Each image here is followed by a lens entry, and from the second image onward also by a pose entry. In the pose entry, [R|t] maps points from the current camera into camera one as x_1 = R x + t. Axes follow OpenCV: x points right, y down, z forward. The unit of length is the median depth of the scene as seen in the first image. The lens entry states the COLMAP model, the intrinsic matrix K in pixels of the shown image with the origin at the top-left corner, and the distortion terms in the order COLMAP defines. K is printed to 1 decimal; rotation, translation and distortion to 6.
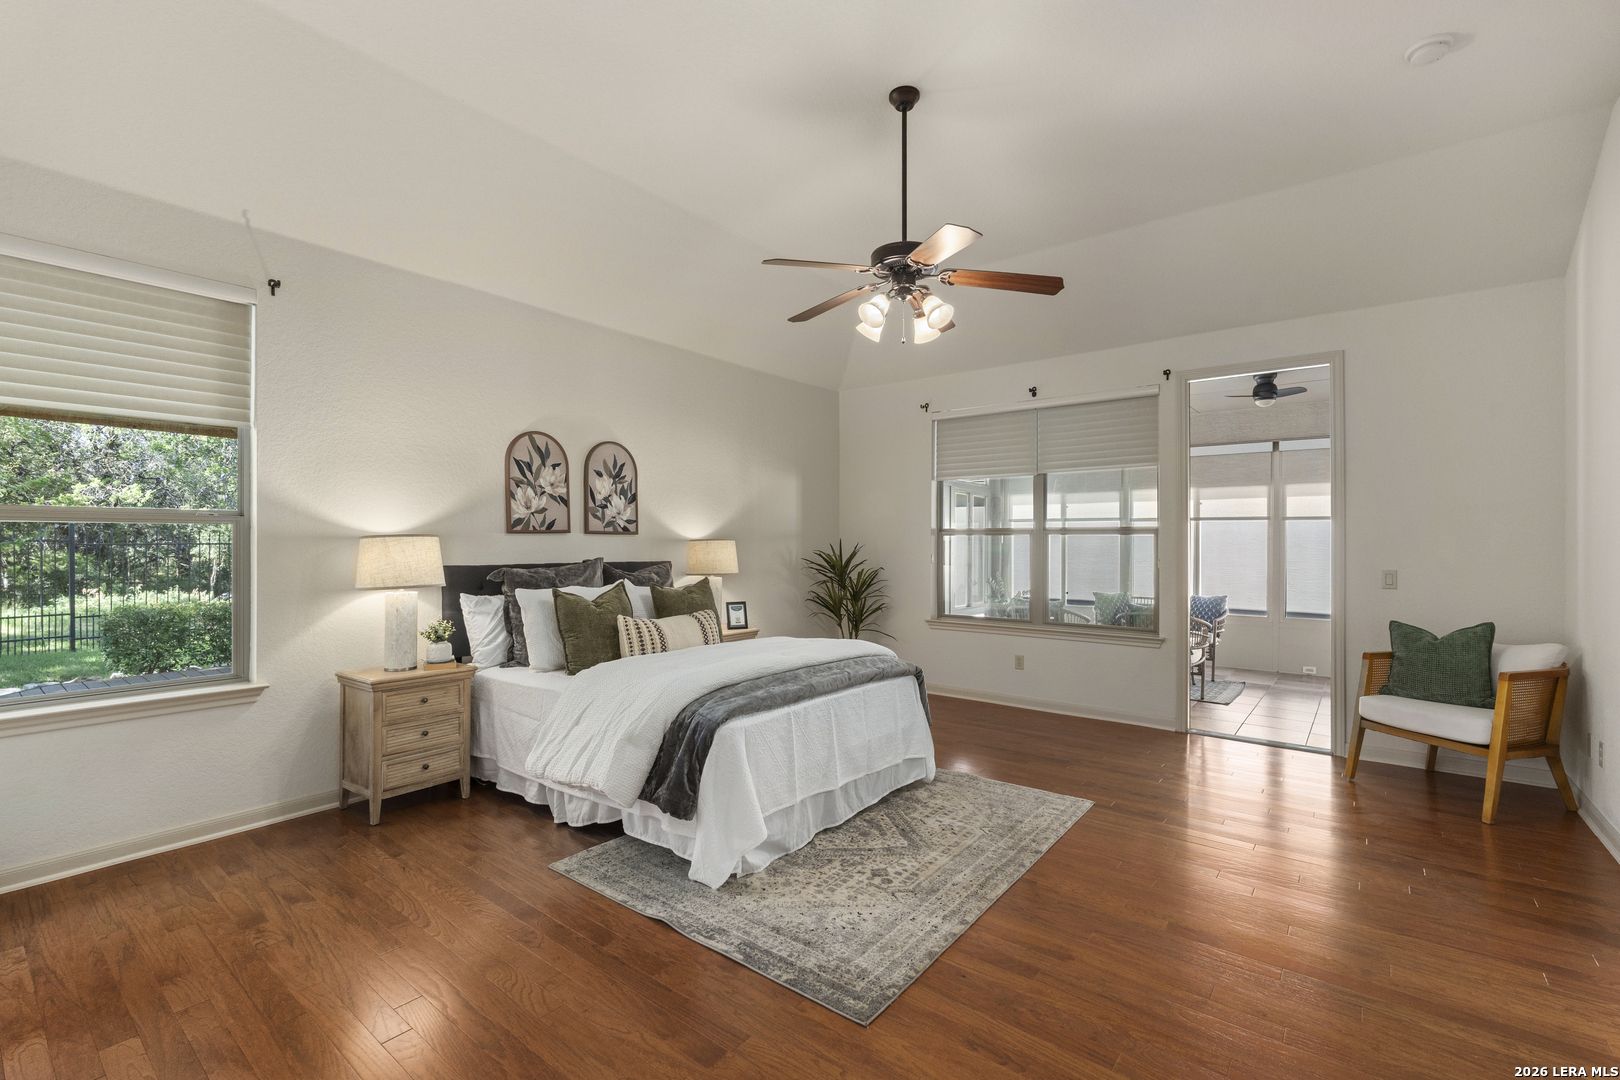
lens RADIAL K [[707.5, 0, 807.8], [0, 707.5, 545.5], [0, 0, 1]] dist [-0.005012, -0.000125]
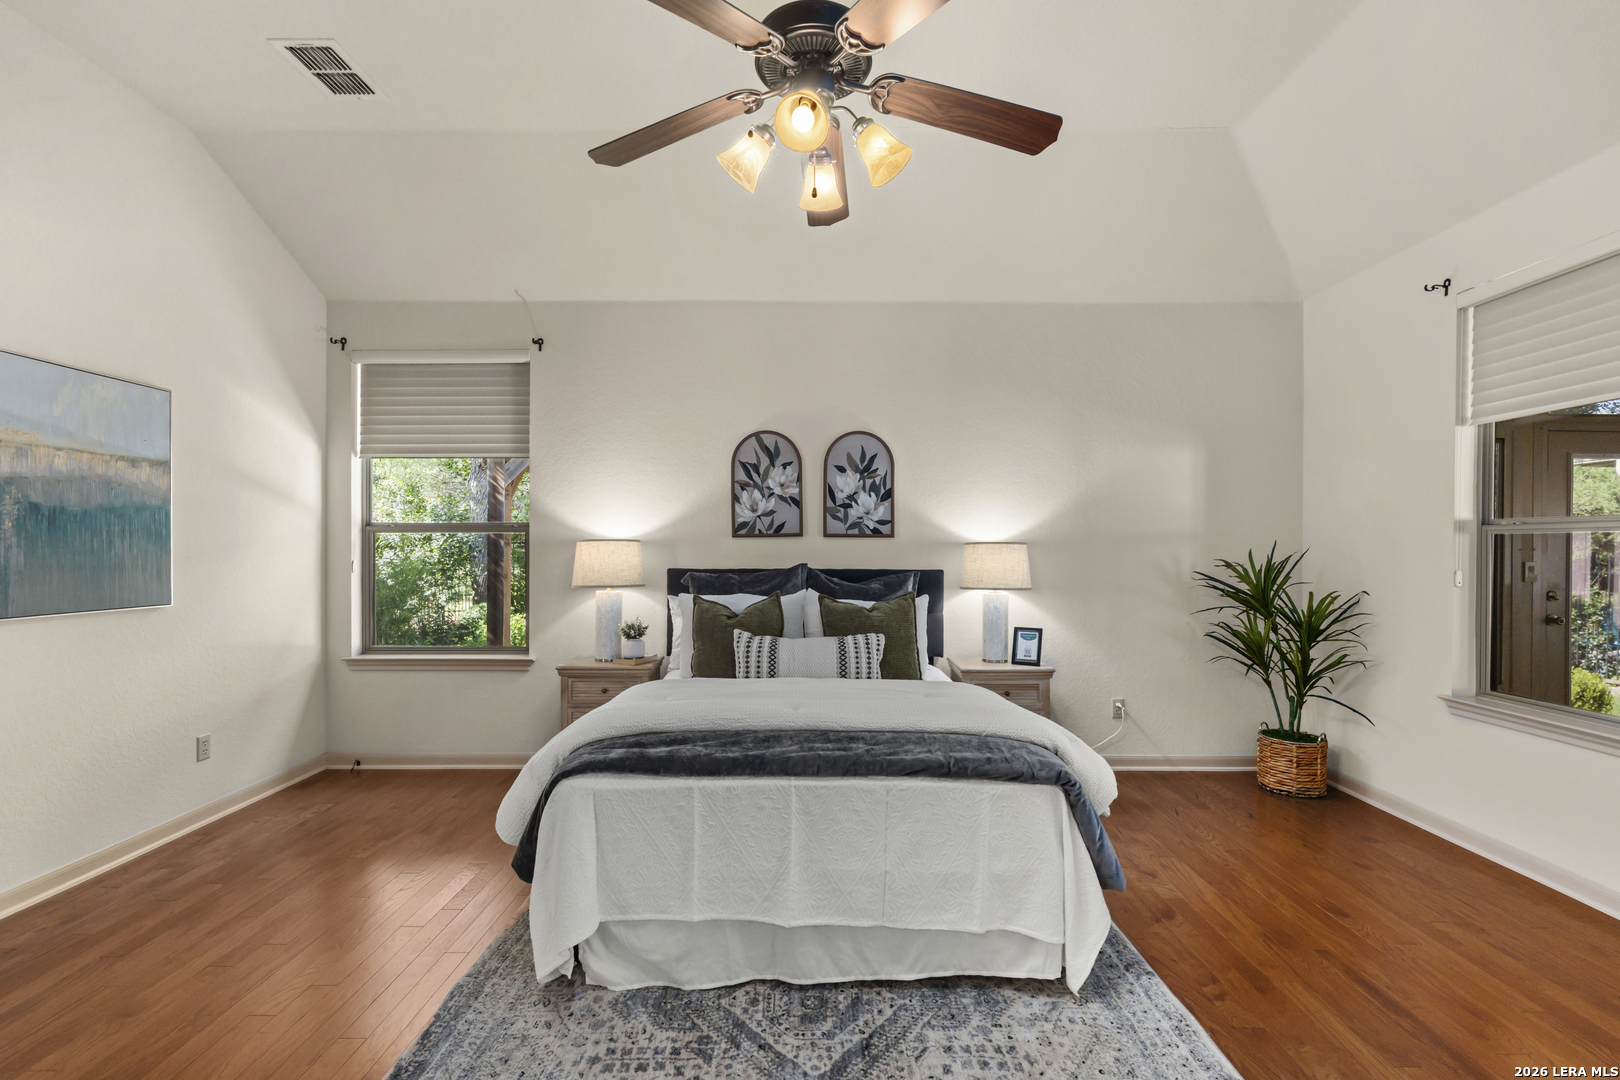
lens RADIAL K [[713.4, 0, 812.9], [0, 713.4, 545.3], [0, 0, 1]] dist [-0.003218, 0.000123]
pose [[0.623088, -0.000893, -0.782151, 0.408846], [-0.003819, 0.999984, -0.004184, -0.001976], [0.782142, 0.005594, 0.623075, 0.439410]]
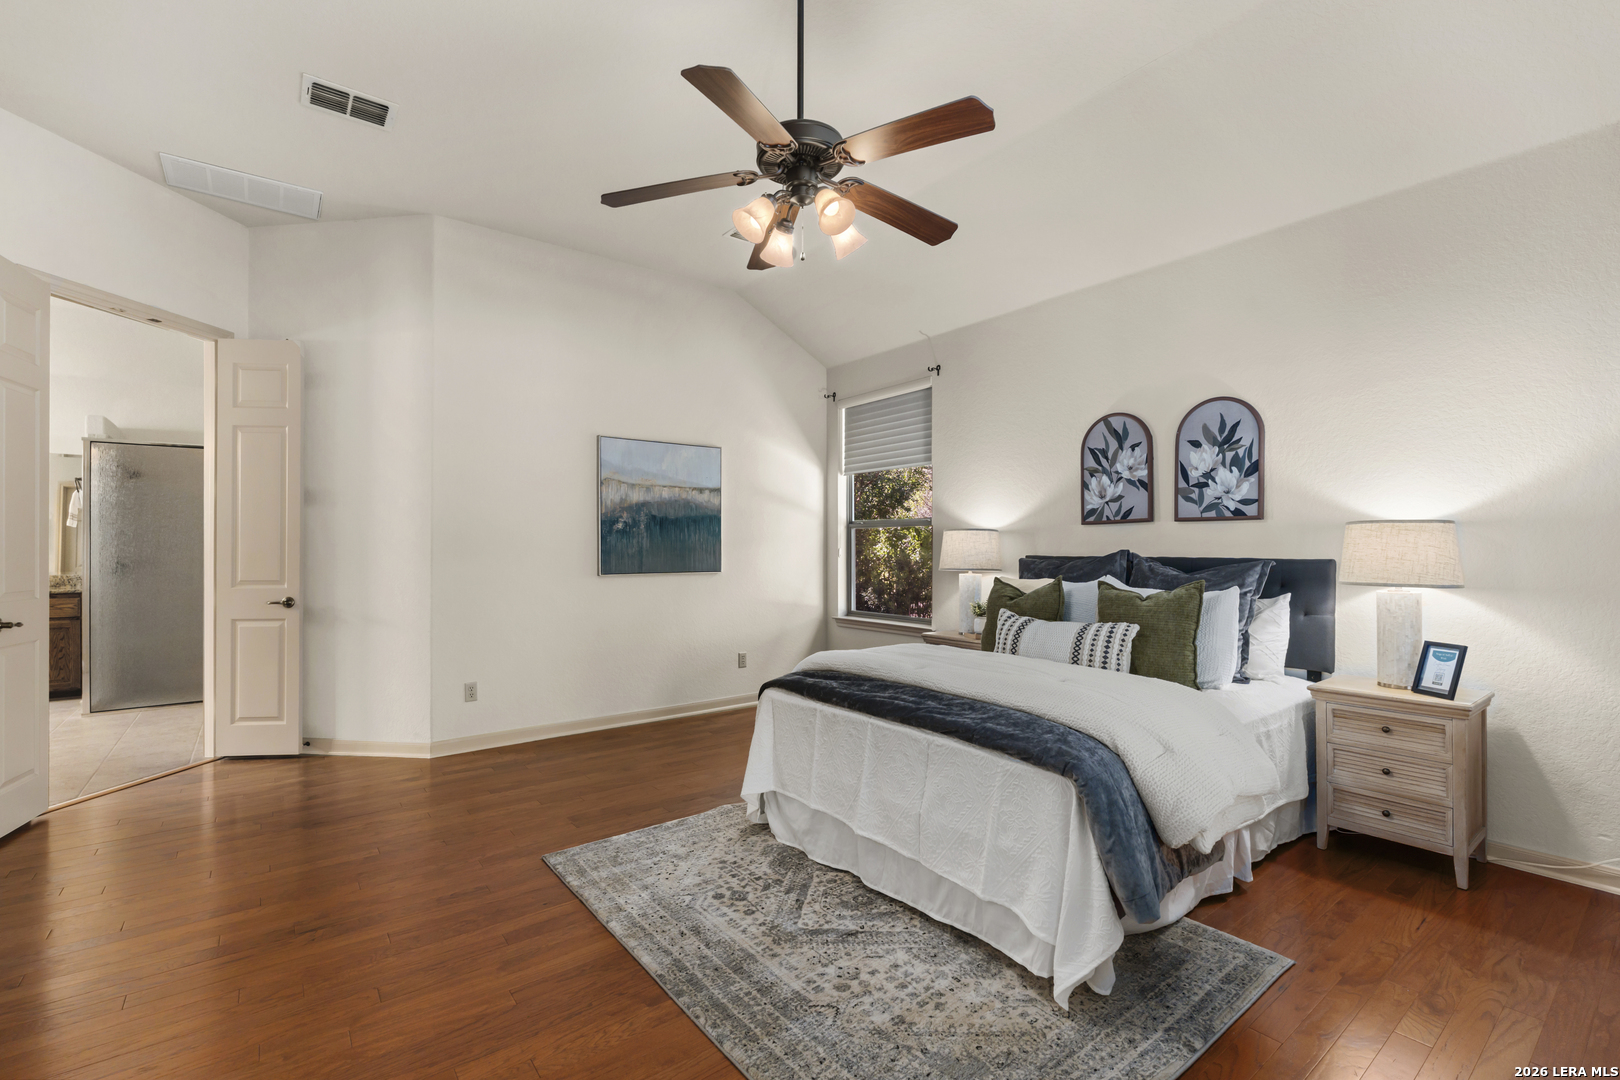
lens RADIAL K [[713.4, 0, 812.9], [0, 713.4, 545.3], [0, 0, 1]] dist [-0.003218, 0.000123]
pose [[-0.235874, -0.003668, -0.971777, 0.604607], [-0.002296, 0.999992, -0.003217, 0.014847], [0.971781, 0.001473, -0.235881, 0.823619]]
